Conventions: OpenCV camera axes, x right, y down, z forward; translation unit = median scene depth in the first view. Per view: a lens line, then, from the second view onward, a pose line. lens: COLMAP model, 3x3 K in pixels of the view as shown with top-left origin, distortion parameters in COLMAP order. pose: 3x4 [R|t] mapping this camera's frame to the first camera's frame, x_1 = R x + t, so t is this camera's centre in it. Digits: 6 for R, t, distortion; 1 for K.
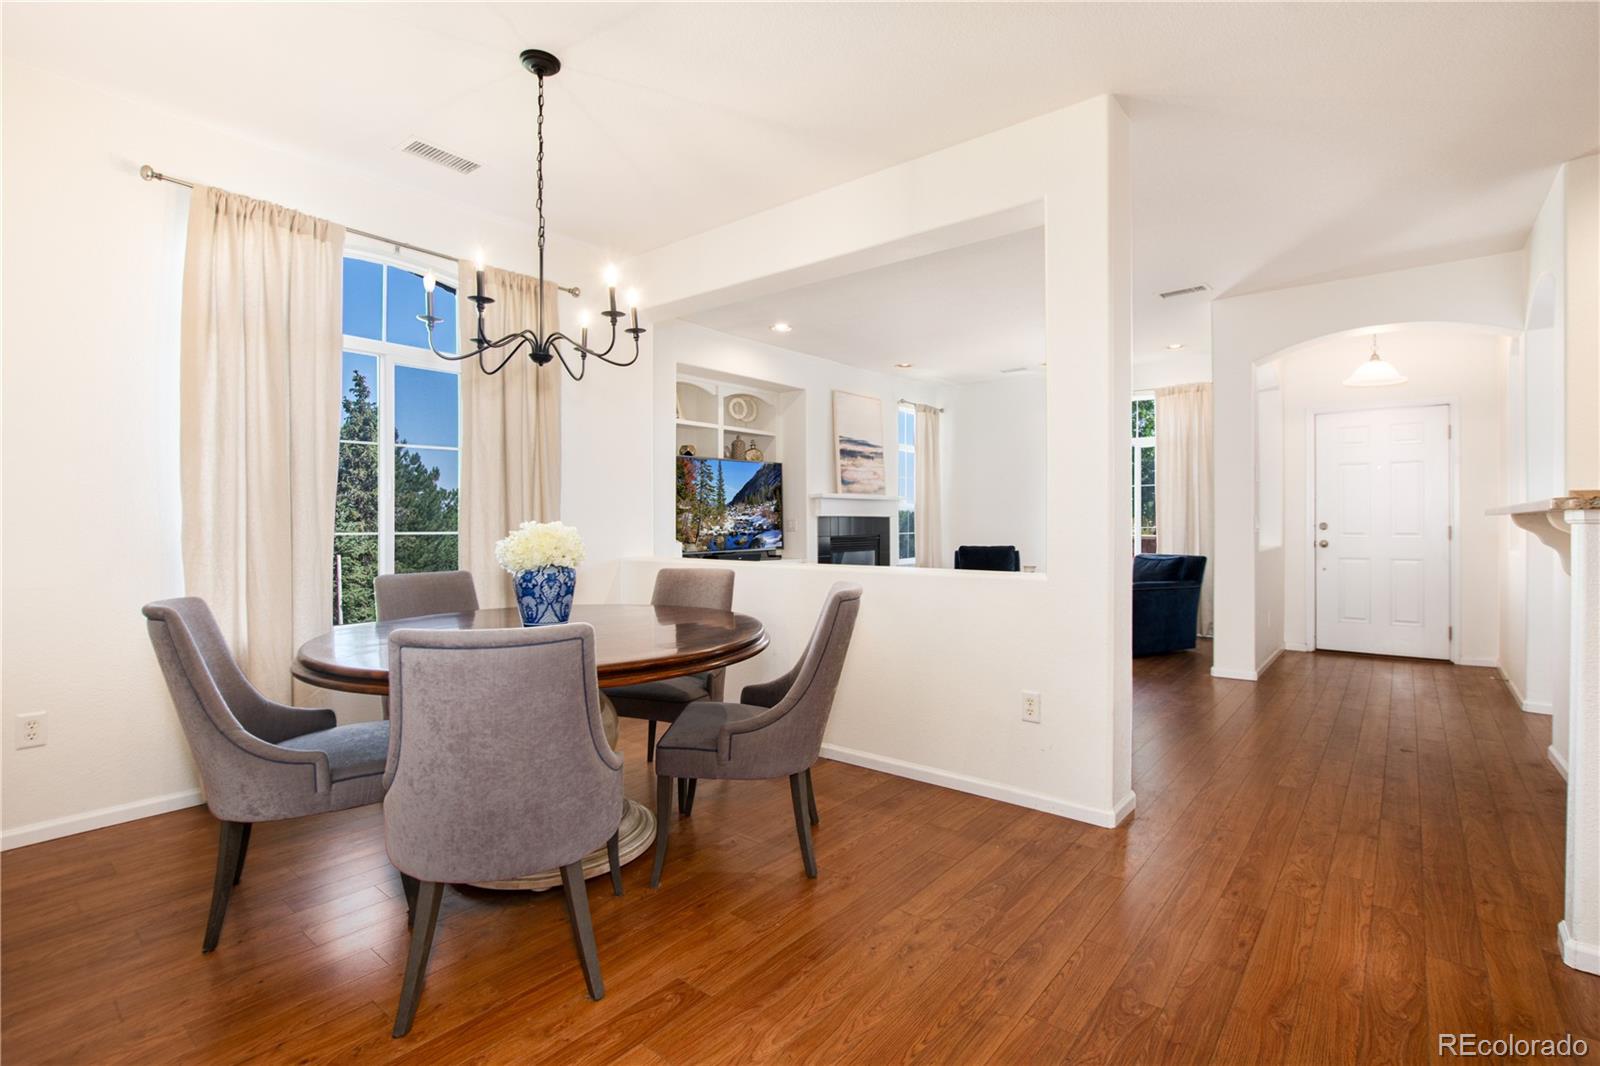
lens RADIAL K [[732.6, 0, 766.4], [0, 732.6, 521.4], [0, 0, 1]] dist [-0.058764, 0.005662]
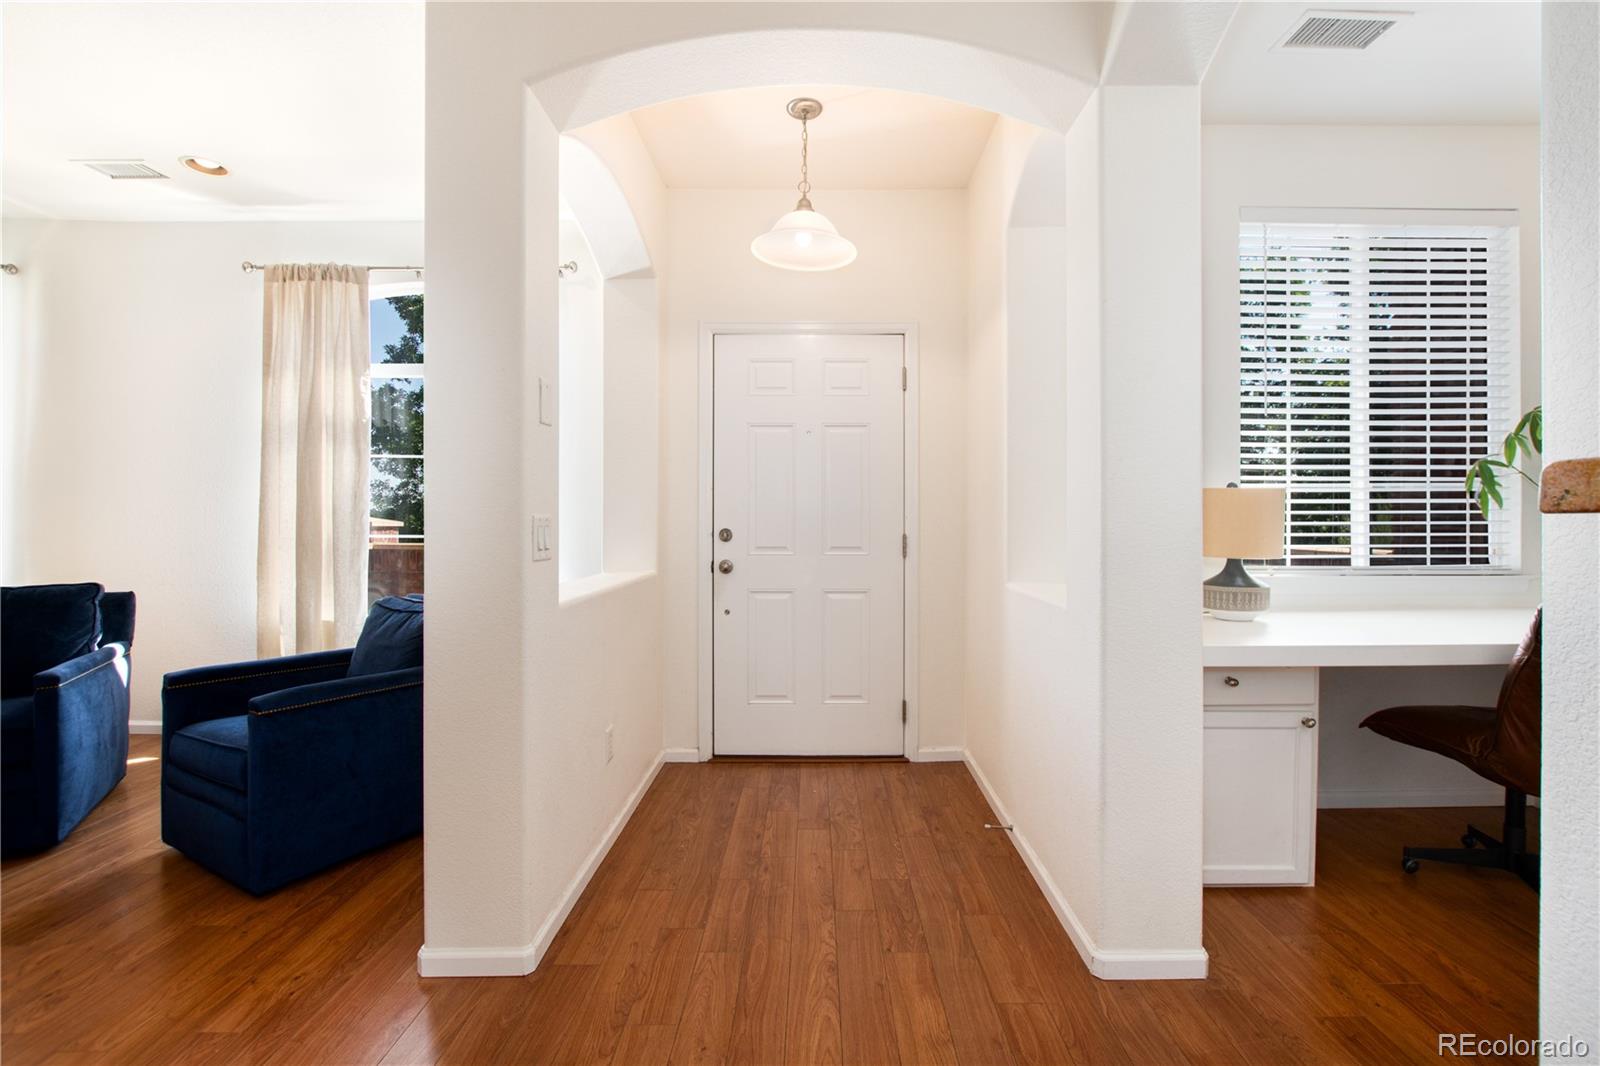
lens RADIAL K [[724.2, 0, 815.5], [0, 724.2, 520.0], [0, 0, 1]] dist [-0.020571, 0.000101]
pose [[0.740190, 0.001866, 0.672395, 0.398842], [0.000768, 0.999993, -0.003620, -0.001749], [-0.672397, 0.003196, 0.740184, 0.461343]]
